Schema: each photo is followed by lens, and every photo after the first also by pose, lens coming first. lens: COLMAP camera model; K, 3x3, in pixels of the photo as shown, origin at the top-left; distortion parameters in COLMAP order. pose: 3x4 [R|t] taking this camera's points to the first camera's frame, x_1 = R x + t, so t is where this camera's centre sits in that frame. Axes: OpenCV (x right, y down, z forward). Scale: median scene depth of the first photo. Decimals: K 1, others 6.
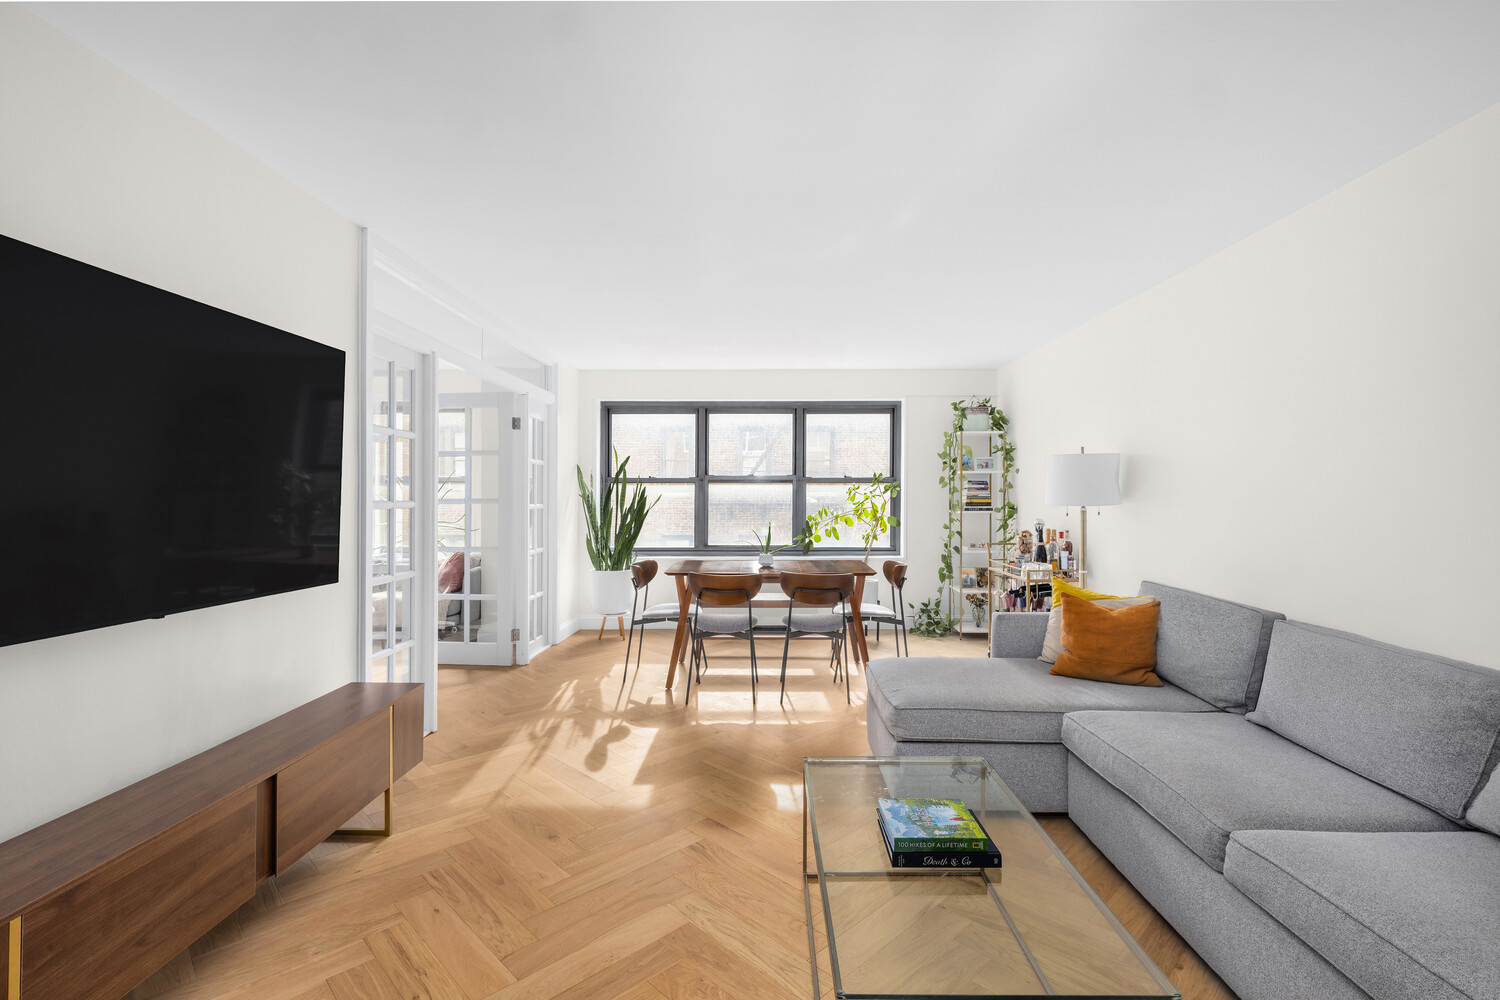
lens RADIAL K [[702.7, 0, 750.0], [0, 702.7, 500.0], [0, 0, 1]] dist [0.014463, 0.000260]
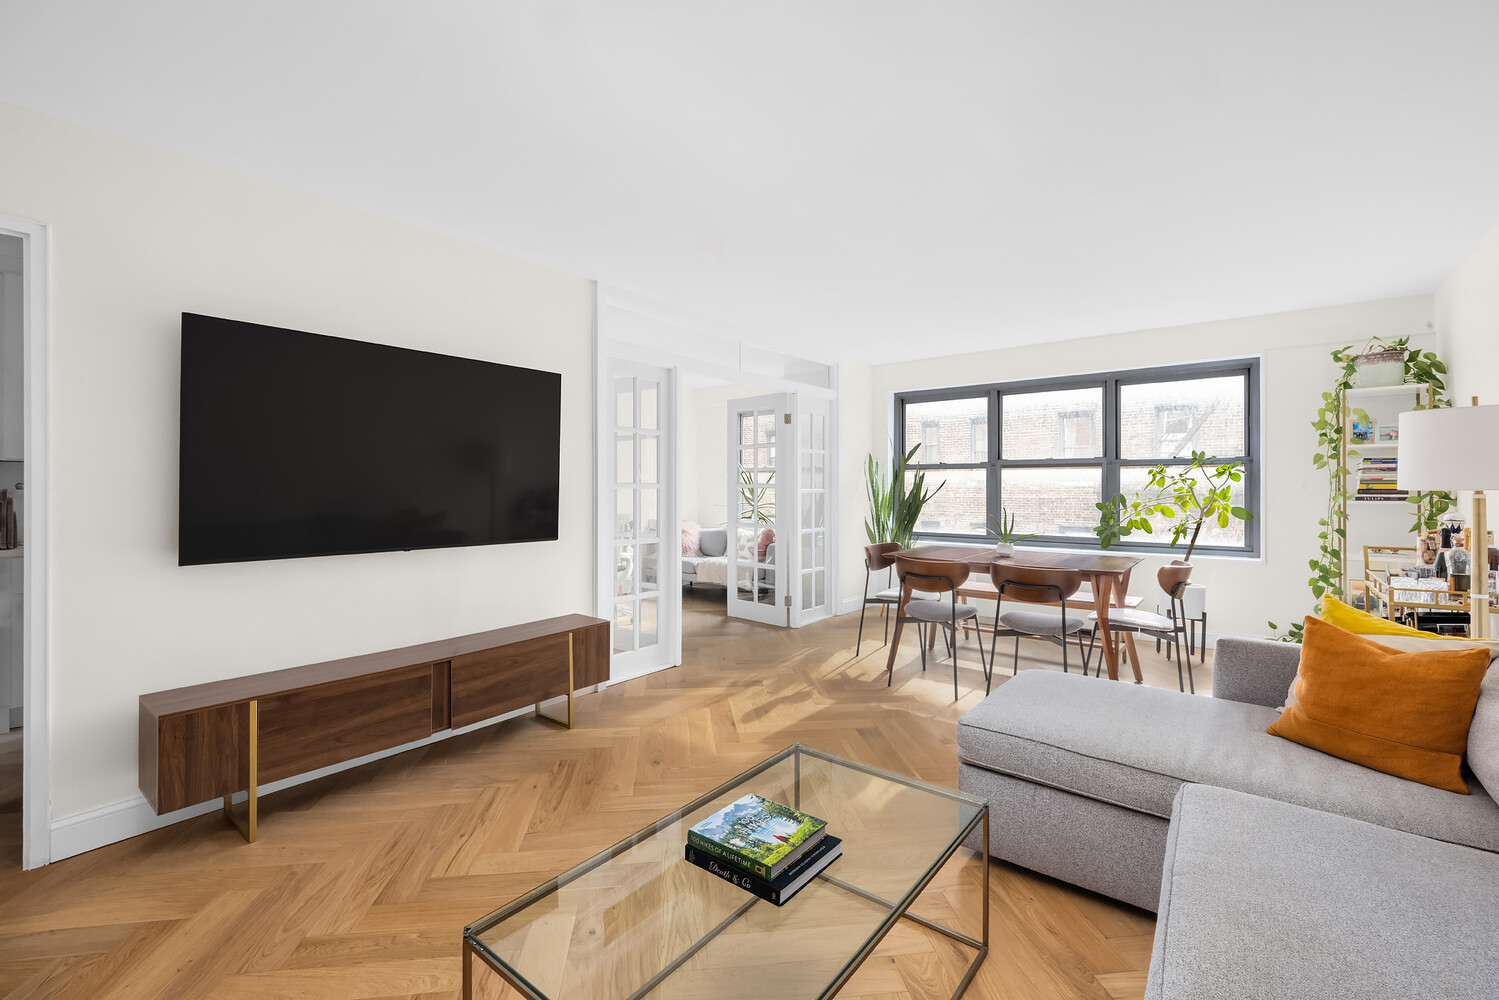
lens RADIAL K [[642.6, 0, 747.9], [0, 642.6, 484.2], [0, 0, 1]] dist [0.008171, -0.000349]
pose [[0.788475, -0.001738, -0.615065, 0.260906], [-0.004749, 0.999949, -0.008914, 0.008879], [0.615049, 0.009949, 0.788426, 0.121193]]
